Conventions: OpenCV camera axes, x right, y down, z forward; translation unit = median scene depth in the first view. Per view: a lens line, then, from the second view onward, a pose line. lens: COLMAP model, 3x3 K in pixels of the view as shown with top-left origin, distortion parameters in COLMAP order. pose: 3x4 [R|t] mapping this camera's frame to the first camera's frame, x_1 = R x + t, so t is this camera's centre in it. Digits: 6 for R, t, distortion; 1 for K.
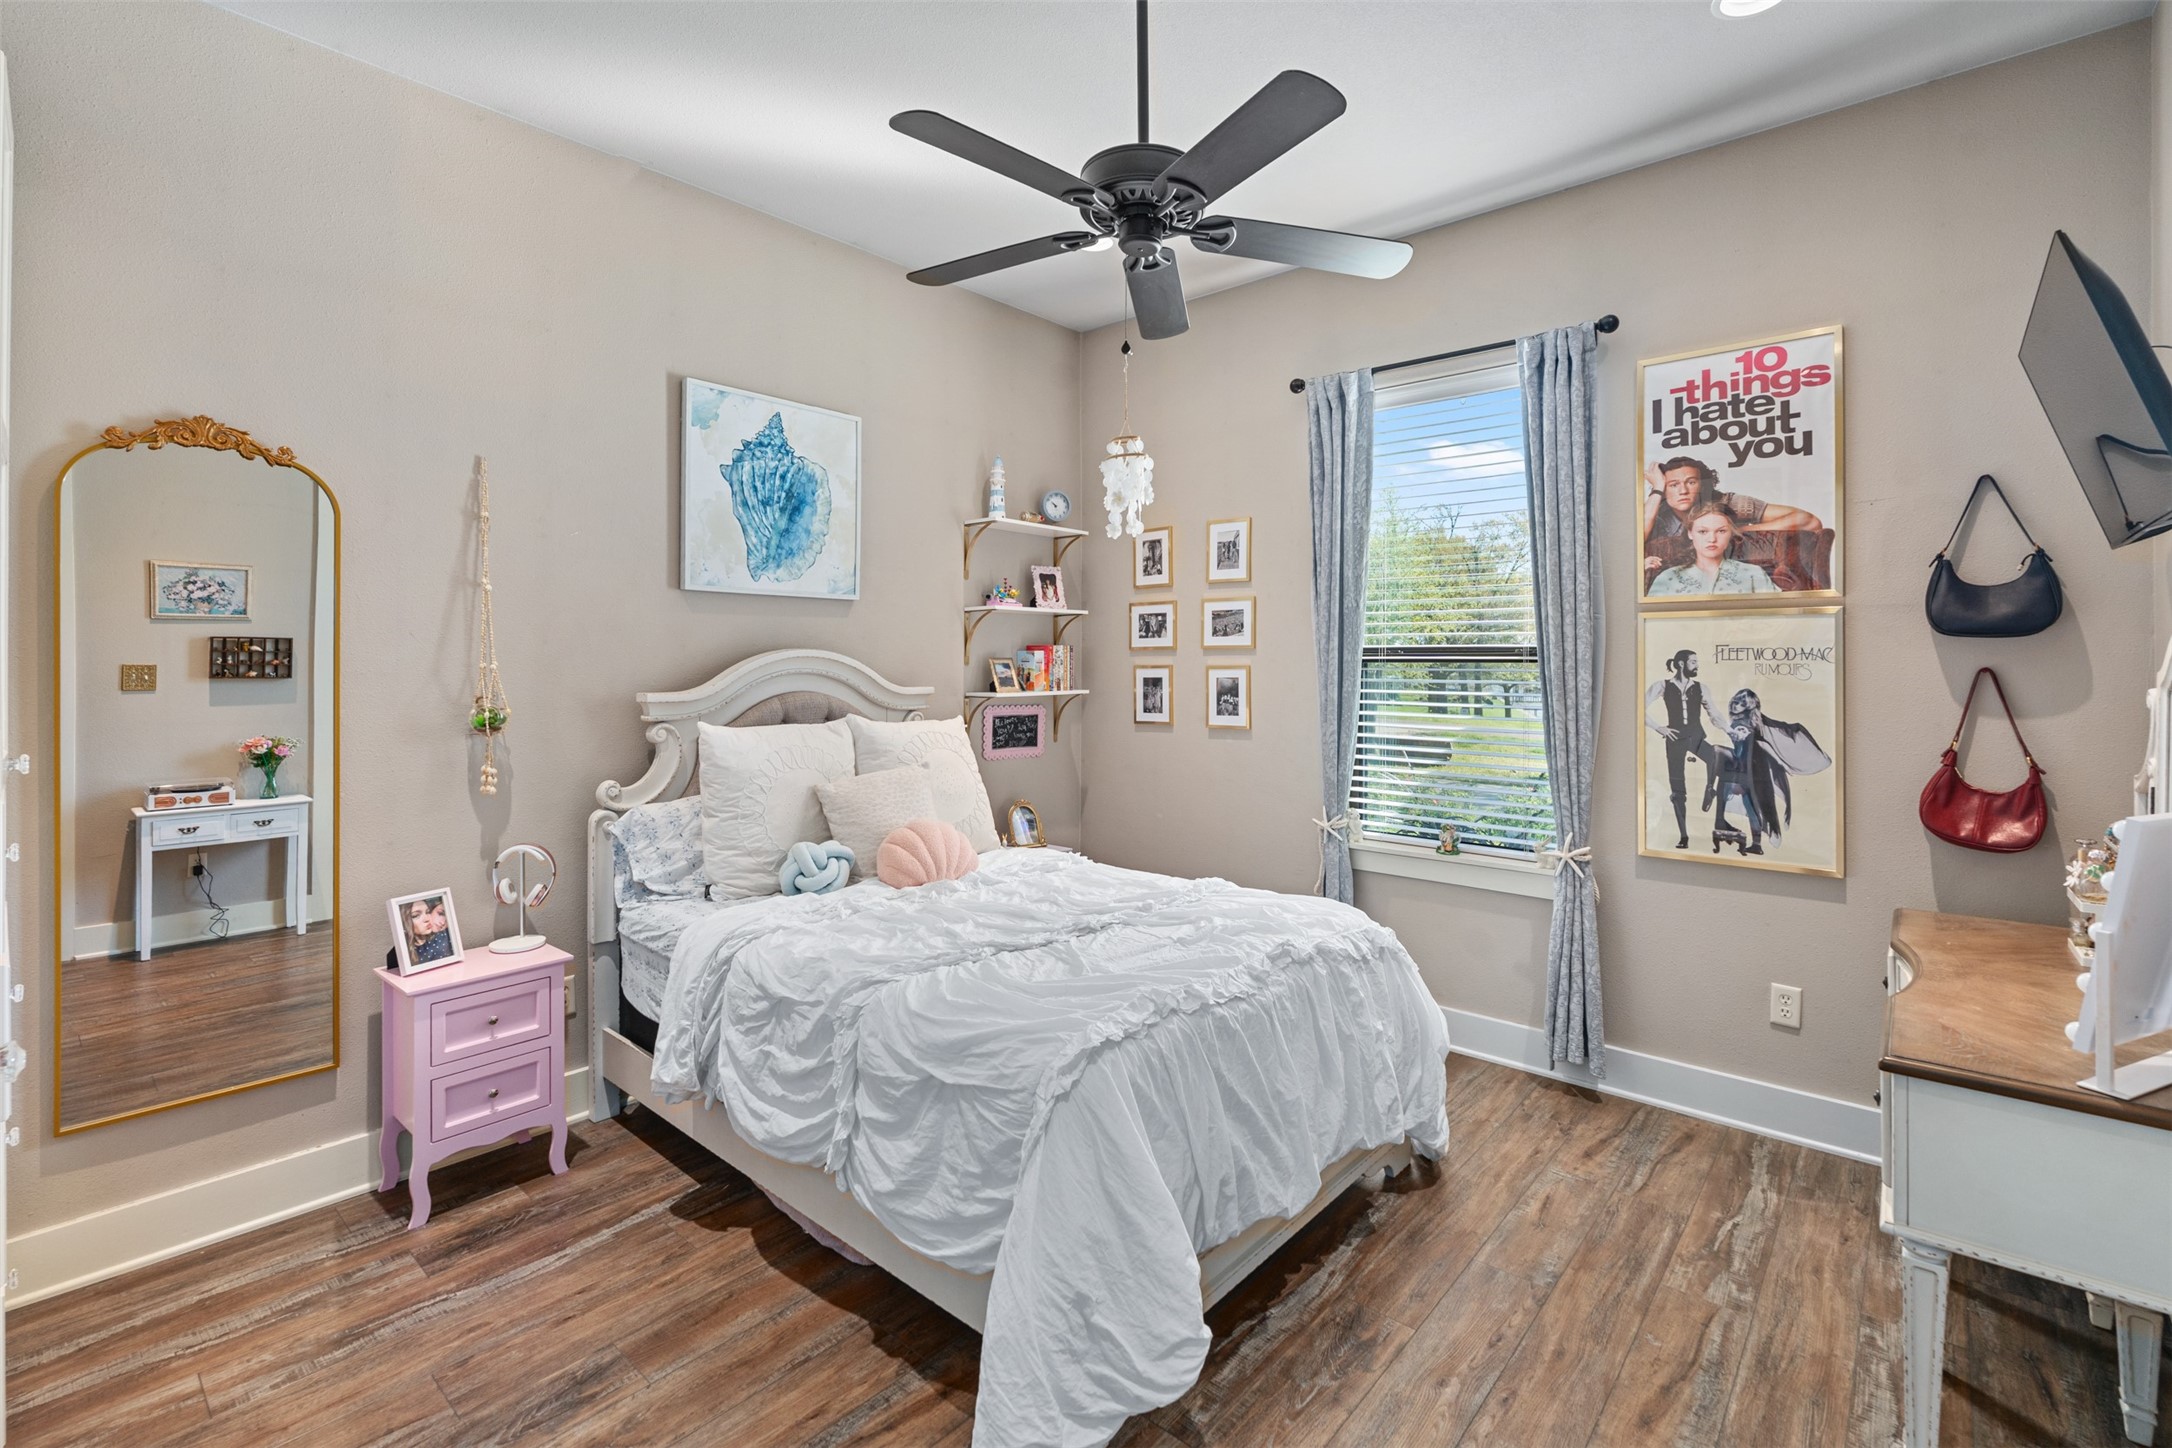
lens RADIAL K [[956.5, 0, 1083.1], [0, 956.5, 658.5], [0, 0, 1]] dist [-0.000494, -0.000169]
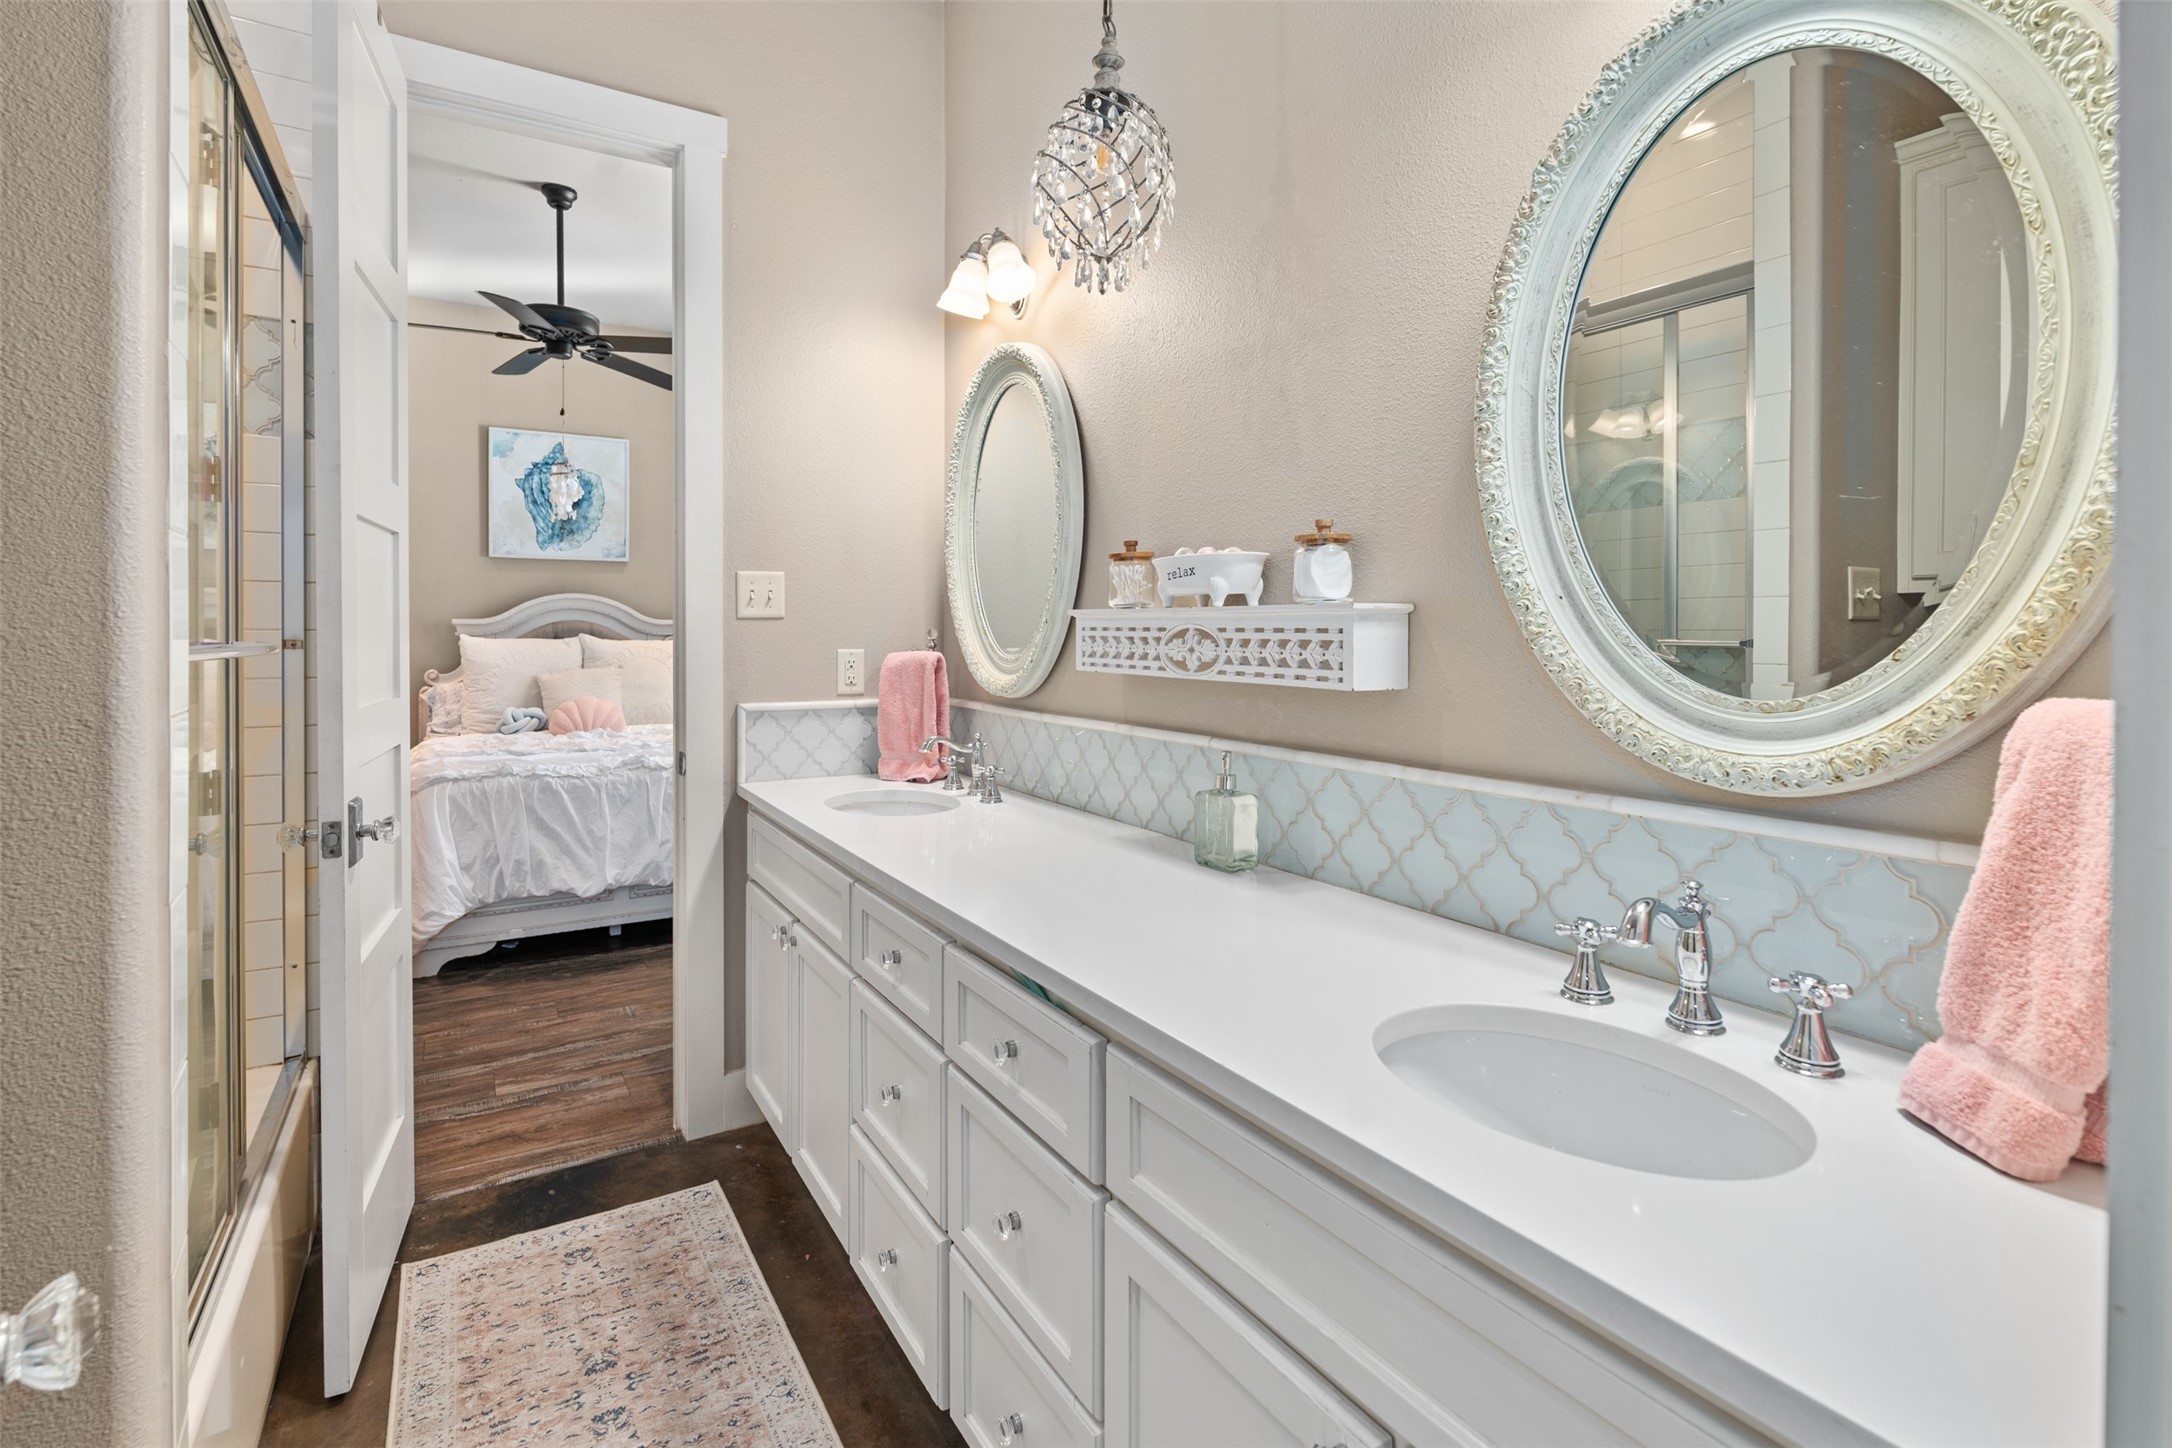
lens RADIAL K [[956.5, 0, 1058.2], [0, 956.5, 632.9], [0, 0, 1]] dist [-0.000494, -0.000169]
pose [[0.959029, 0.004541, -0.283272, 0.958780], [-0.001754, 0.999948, 0.010092, 0.039508], [0.283303, -0.009181, 0.958987, -0.289179]]
